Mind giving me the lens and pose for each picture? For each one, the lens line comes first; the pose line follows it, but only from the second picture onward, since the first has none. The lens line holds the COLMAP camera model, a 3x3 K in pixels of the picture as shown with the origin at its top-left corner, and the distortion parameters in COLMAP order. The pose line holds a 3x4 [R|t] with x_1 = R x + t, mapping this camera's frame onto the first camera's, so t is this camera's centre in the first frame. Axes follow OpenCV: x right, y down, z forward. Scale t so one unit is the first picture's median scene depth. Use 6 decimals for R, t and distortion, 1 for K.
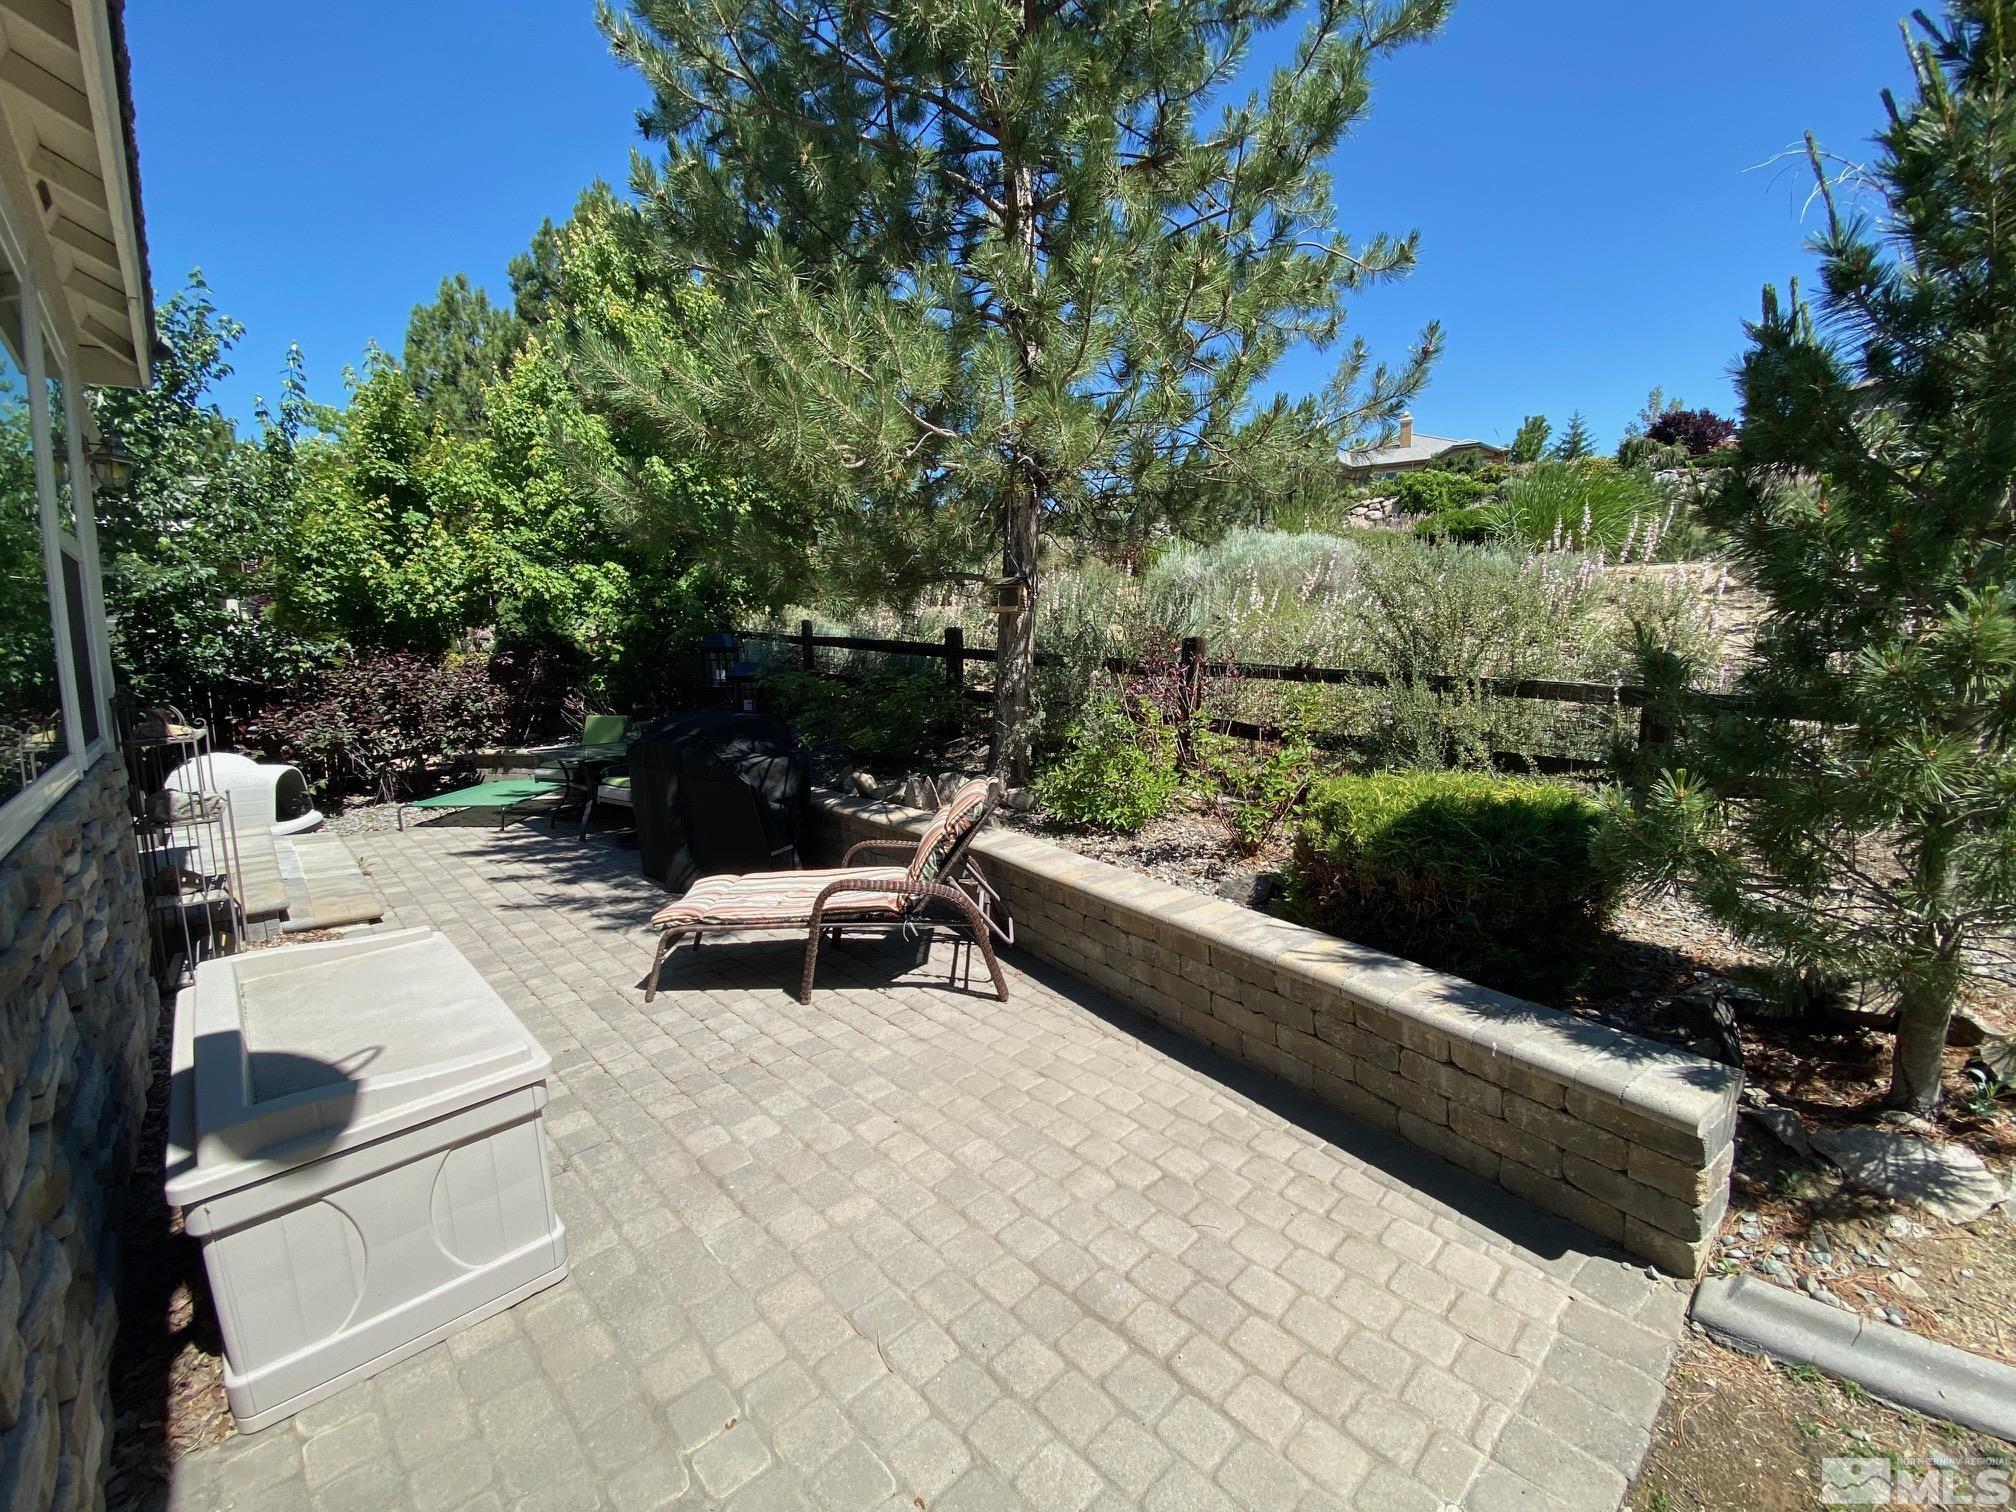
lens RADIAL K [[819.4, 0, 1008.0], [0, 819.4, 756.0], [0, 0, 1]] dist [0.019911, -0.018871]
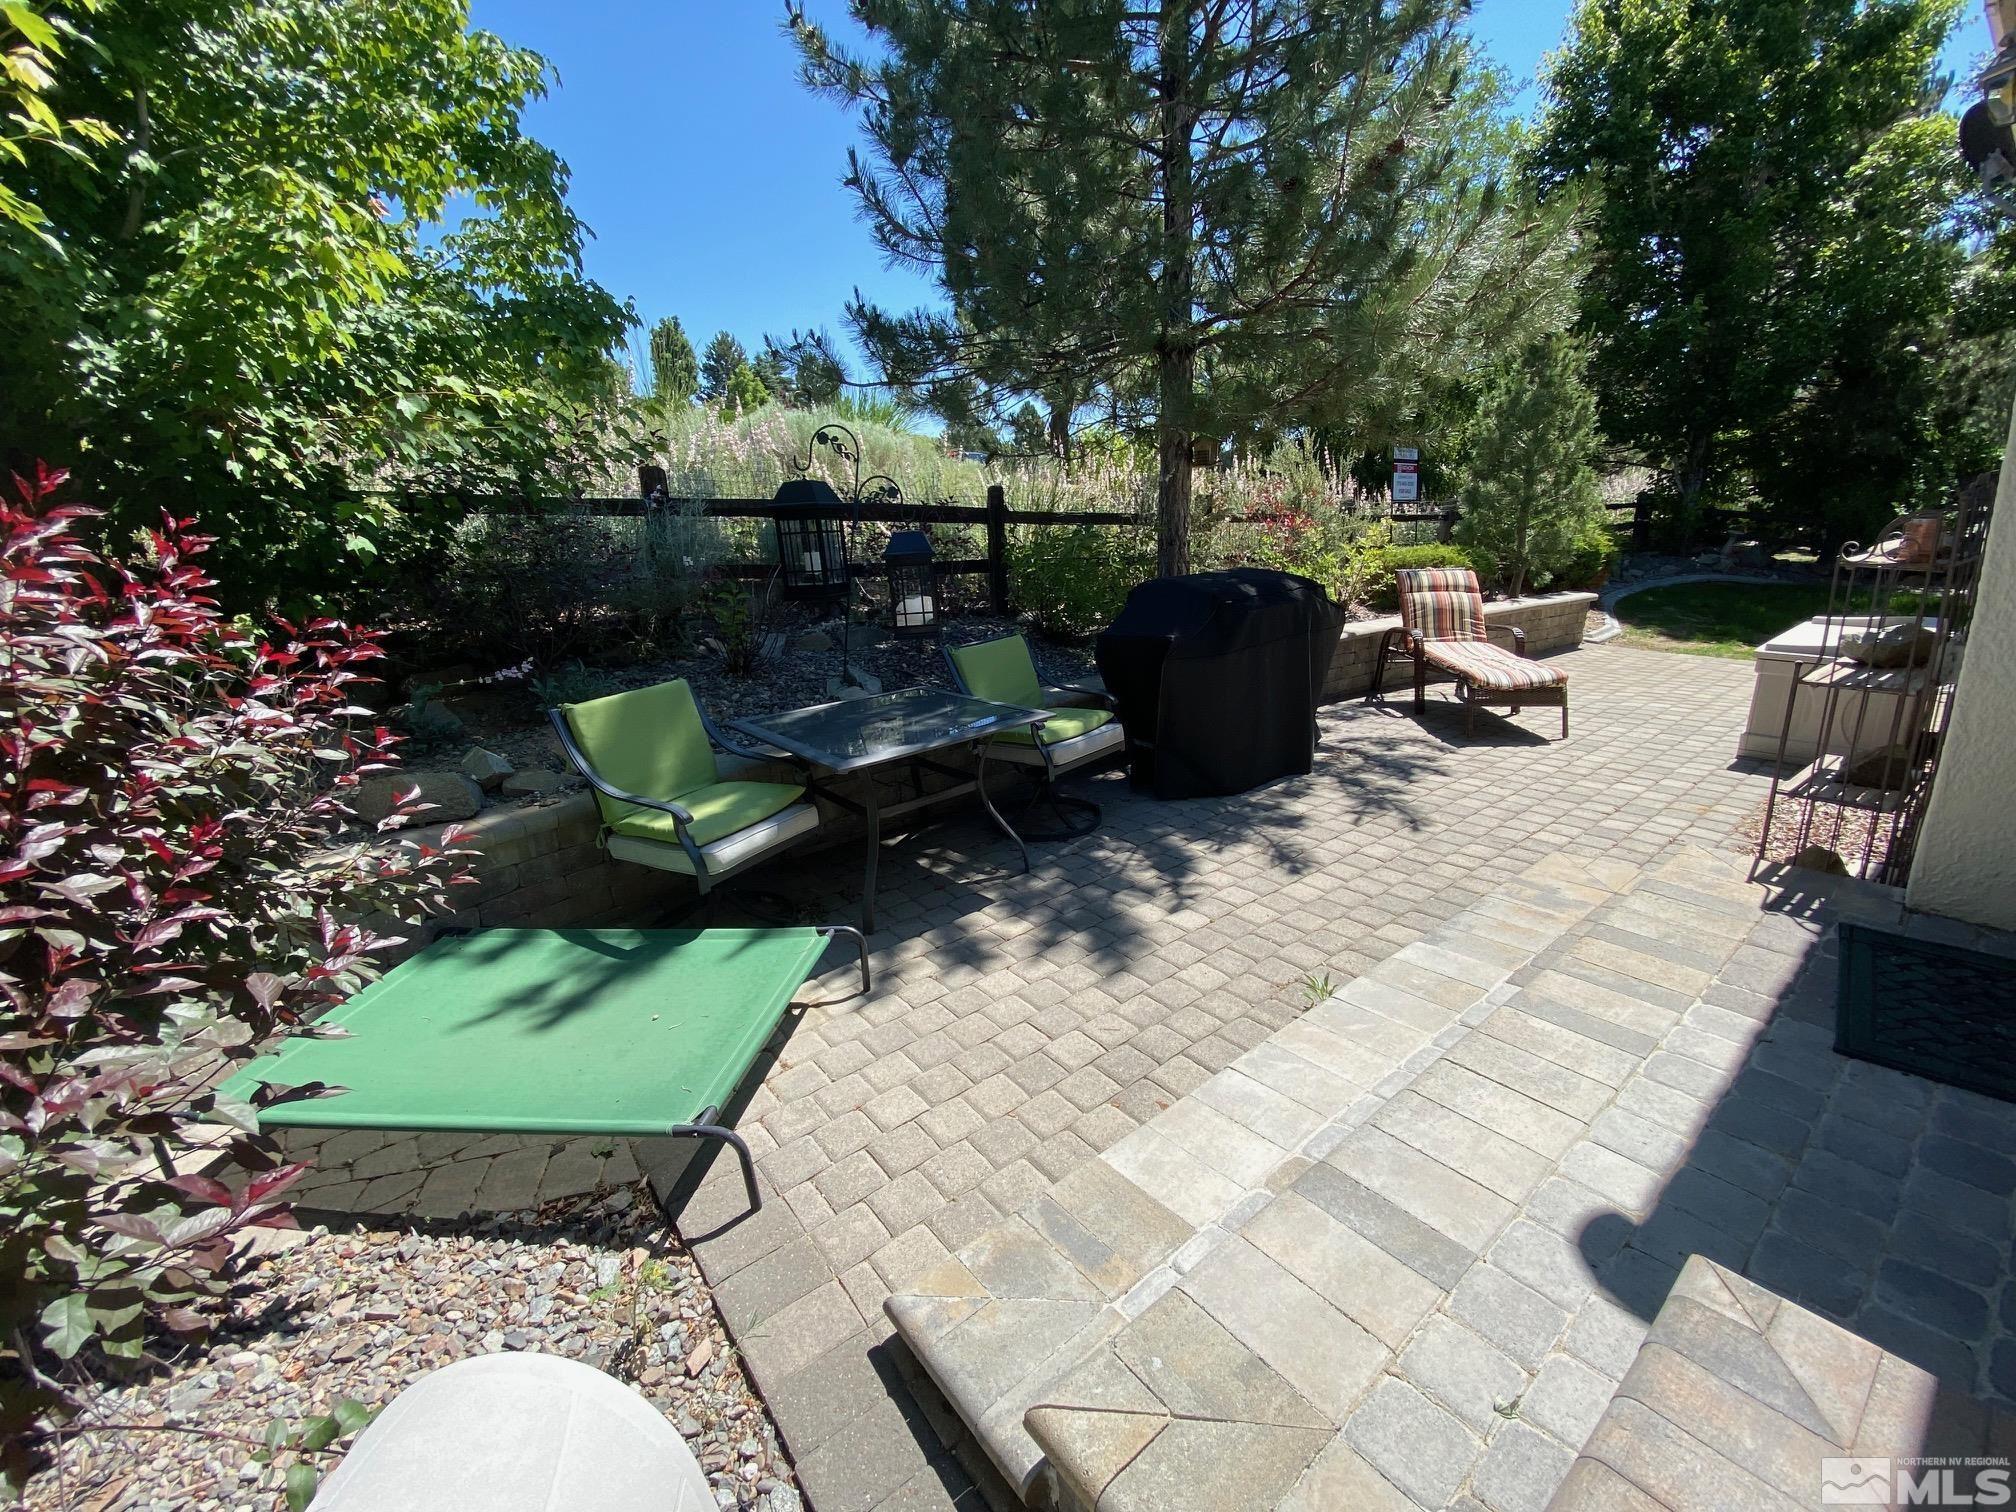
lens RADIAL K [[819.4, 0, 1008.0], [0, 819.4, 756.0], [0, 0, 1]] dist [0.019911, -0.018871]
pose [[0.097487, -0.243910, 0.964886, -1.143251], [0.199084, 0.954688, 0.221218, -0.090300], [-0.975122, 0.170527, 0.141628, 1.071964]]
